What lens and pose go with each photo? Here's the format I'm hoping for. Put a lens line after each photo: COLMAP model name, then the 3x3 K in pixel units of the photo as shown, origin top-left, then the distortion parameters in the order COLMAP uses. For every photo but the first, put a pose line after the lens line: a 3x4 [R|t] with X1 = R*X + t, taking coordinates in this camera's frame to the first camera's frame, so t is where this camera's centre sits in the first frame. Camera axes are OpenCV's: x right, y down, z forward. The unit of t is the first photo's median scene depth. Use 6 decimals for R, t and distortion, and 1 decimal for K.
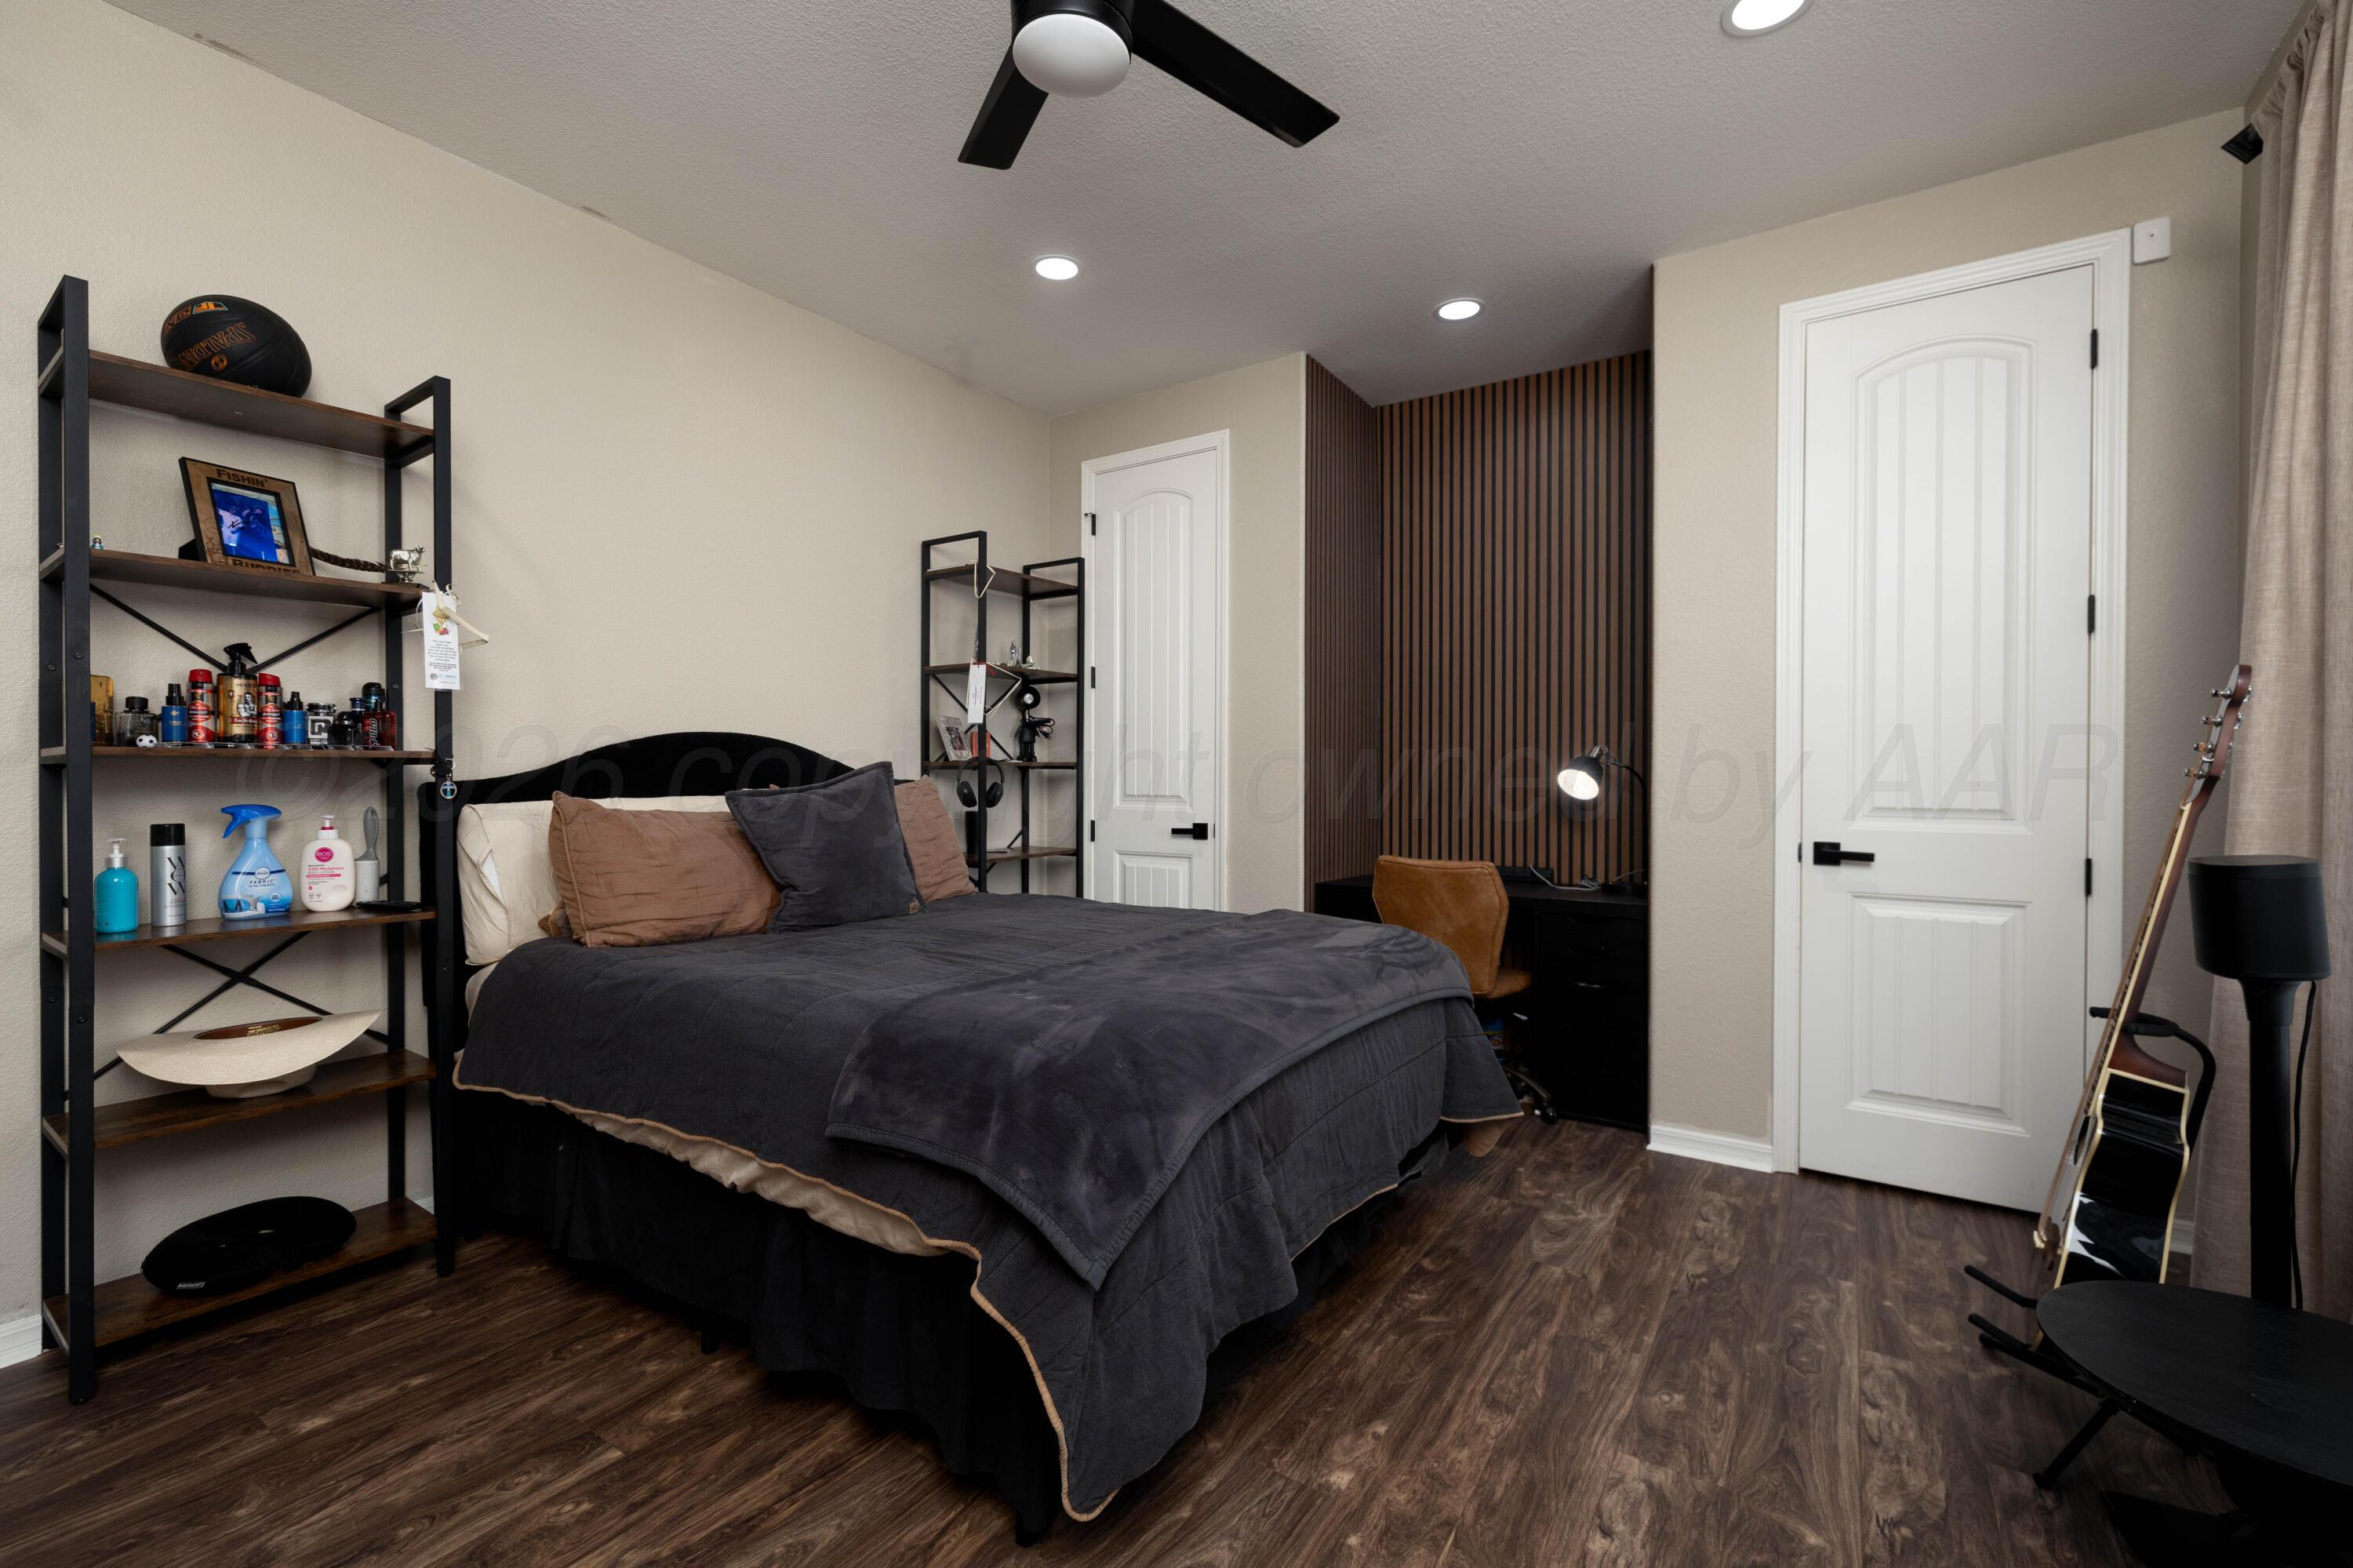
lens RADIAL K [[992.7, 0, 1169.0], [0, 992.7, 783.5], [0, 0, 1]] dist [-0.001982, 0.000742]
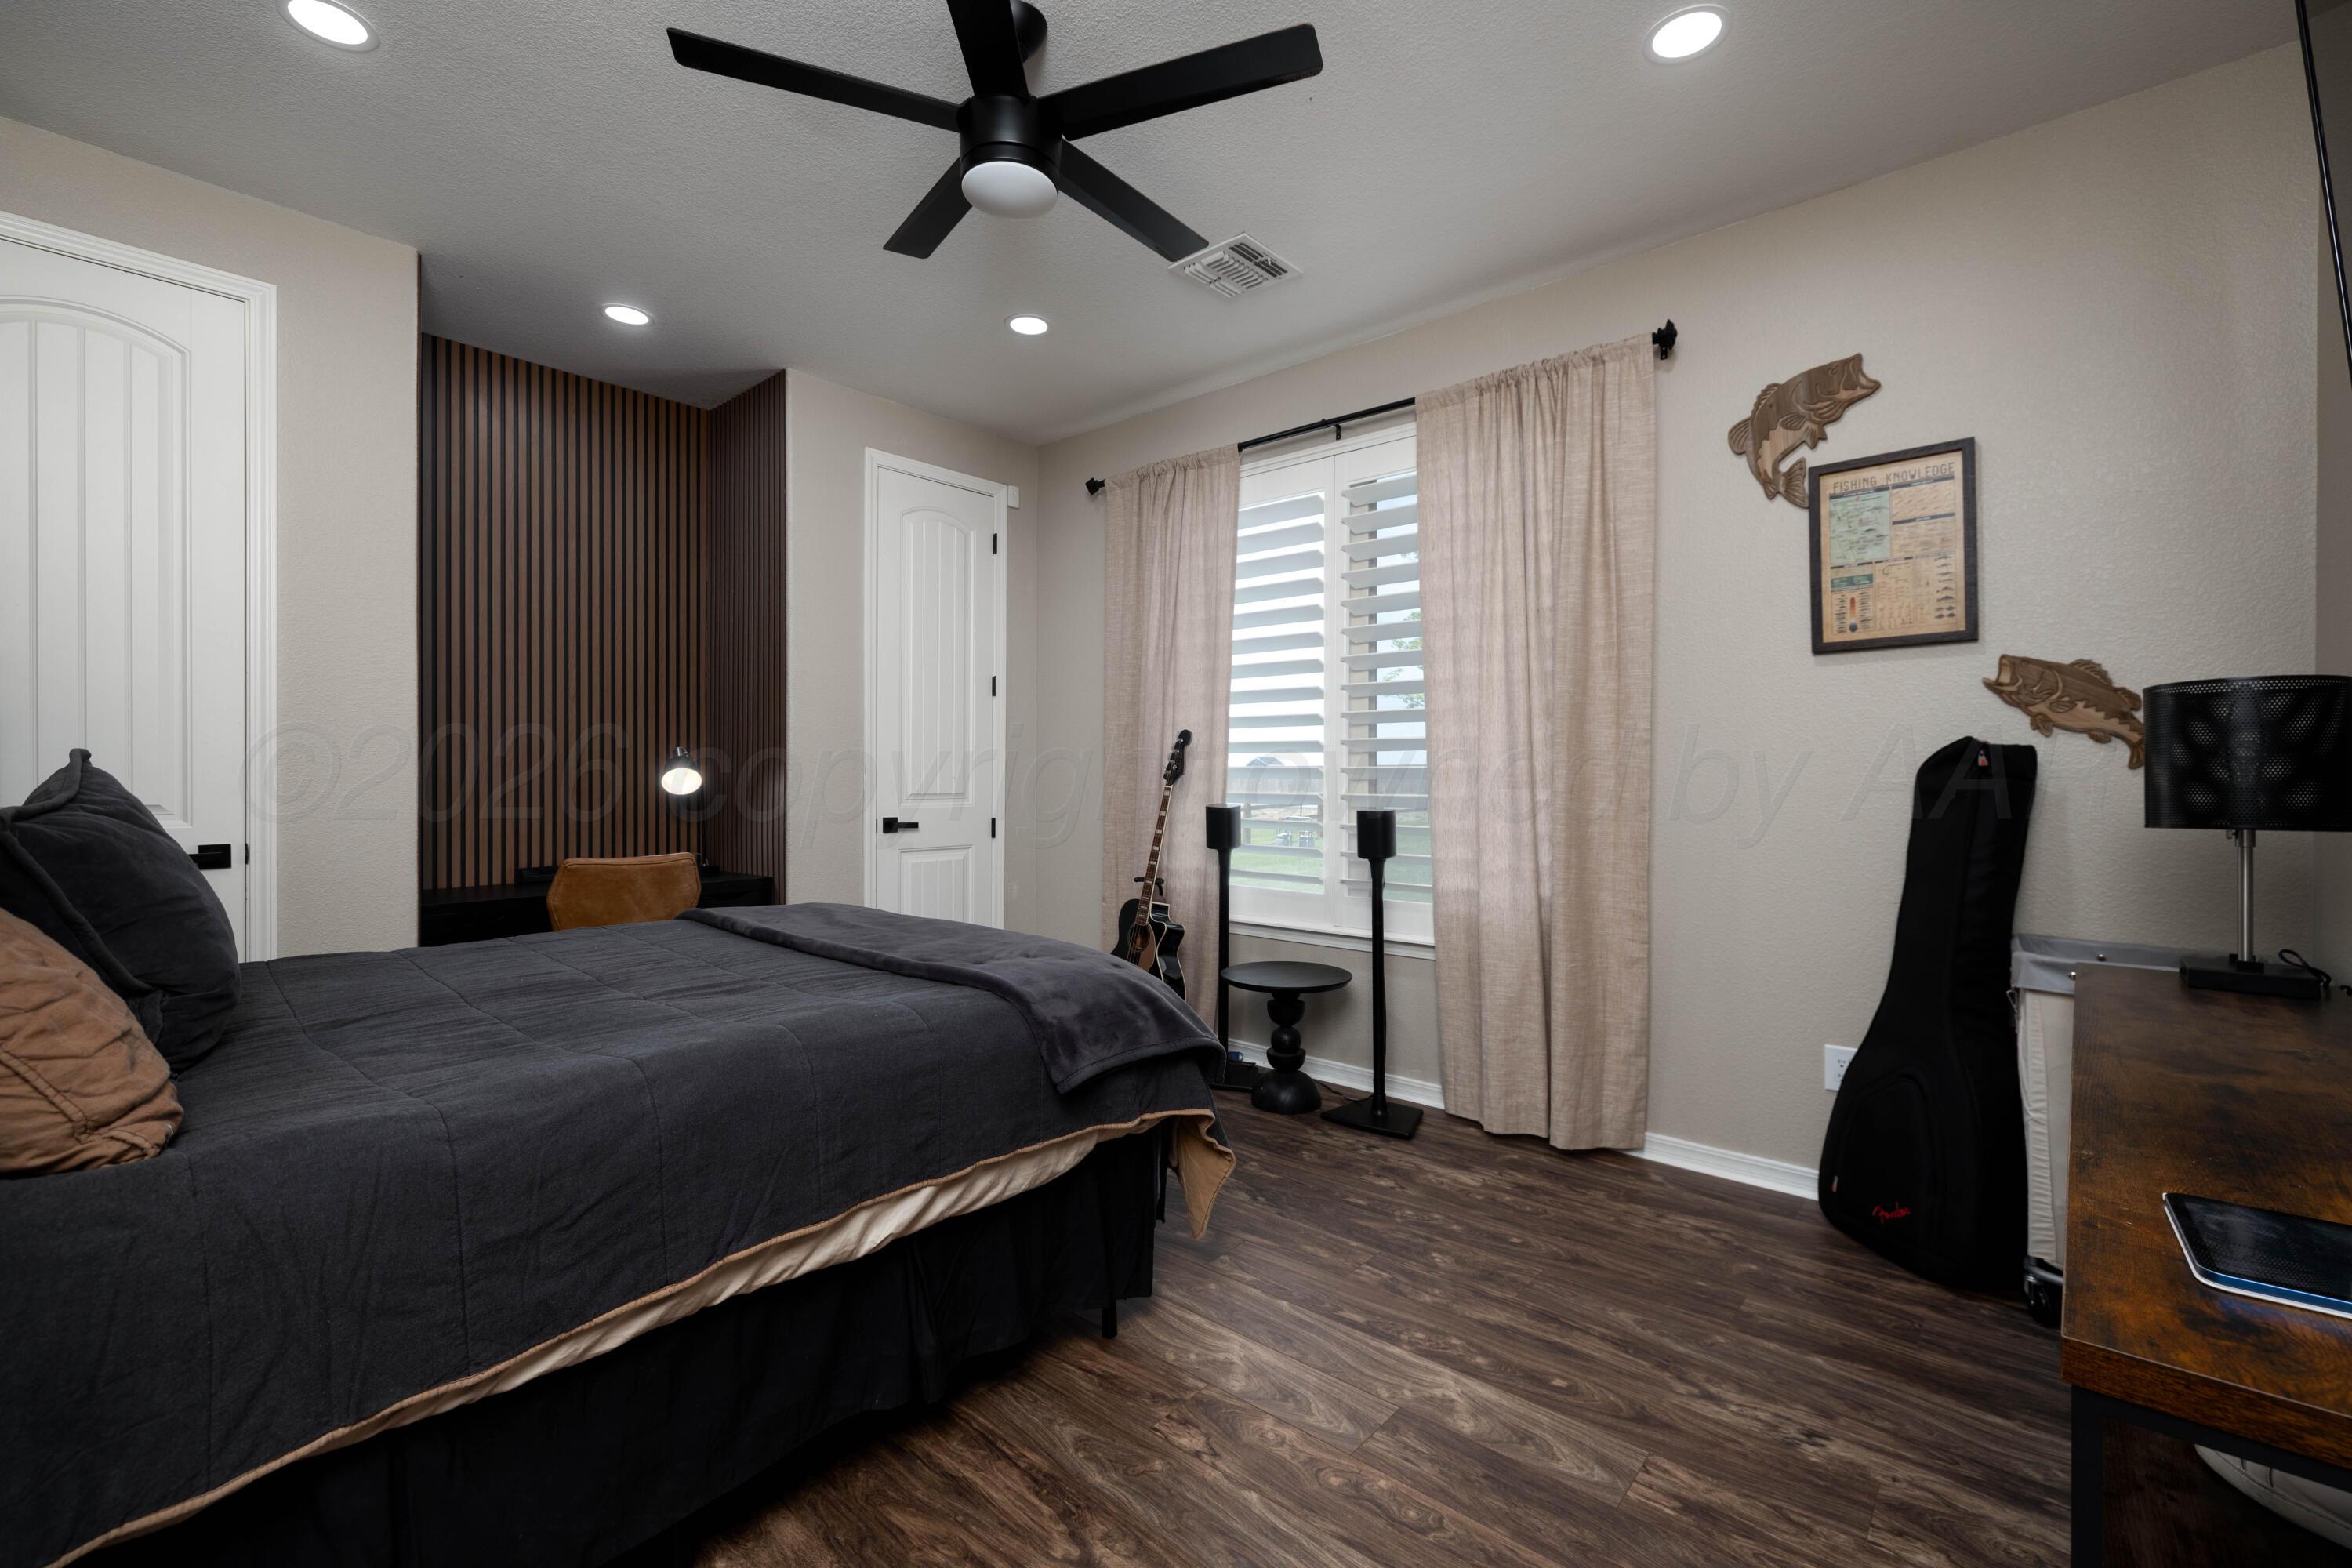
lens RADIAL K [[992.3, 0, 1169.6], [0, 992.3, 776.6], [0, 0, 1]] dist [-0.001982, 0.000742]
pose [[0.137926, -0.005436, 0.990428, -0.788407], [0.007591, 0.999961, 0.004431, -0.006215], [-0.990413, 0.006907, 0.137962, 0.385123]]
